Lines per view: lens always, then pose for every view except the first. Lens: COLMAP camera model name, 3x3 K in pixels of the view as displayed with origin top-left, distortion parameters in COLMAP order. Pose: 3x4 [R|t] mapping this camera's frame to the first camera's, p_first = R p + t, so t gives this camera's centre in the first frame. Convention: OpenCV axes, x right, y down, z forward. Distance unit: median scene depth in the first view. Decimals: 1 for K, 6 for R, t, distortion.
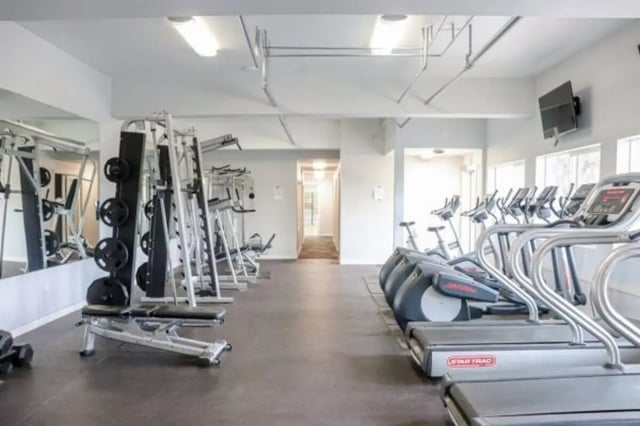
lens RADIAL K [[538.4, 0, 320.8], [0, 538.4, 215.0], [0, 0, 1]] dist [-0.115148, 0.070233]
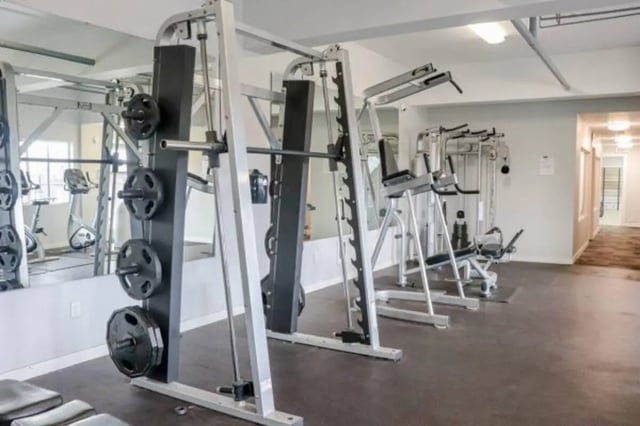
lens RADIAL K [[538.4, 0, 320.3], [0, 538.4, 208.9], [0, 0, 1]] dist [-0.115148, 0.070233]
pose [[0.851263, 0.030482, -0.523854, 0.048352], [-0.014776, 0.999308, 0.034136, -0.008407], [0.524532, -0.021318, 0.851124, 0.498721]]
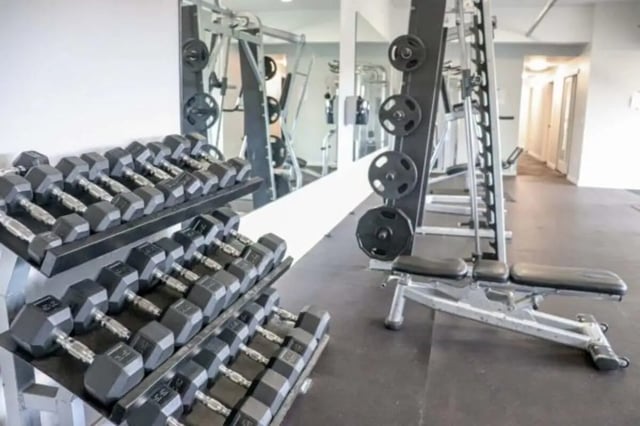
lens RADIAL K [[538.4, 0, 321.0], [0, 538.4, 208.4], [0, 0, 1]] dist [-0.115148, 0.070233]
pose [[0.968047, 0.062104, -0.242955, -0.246682], [-0.021968, 0.986125, 0.164545, 0.002138], [0.249803, -0.153950, 0.955980, 0.219708]]
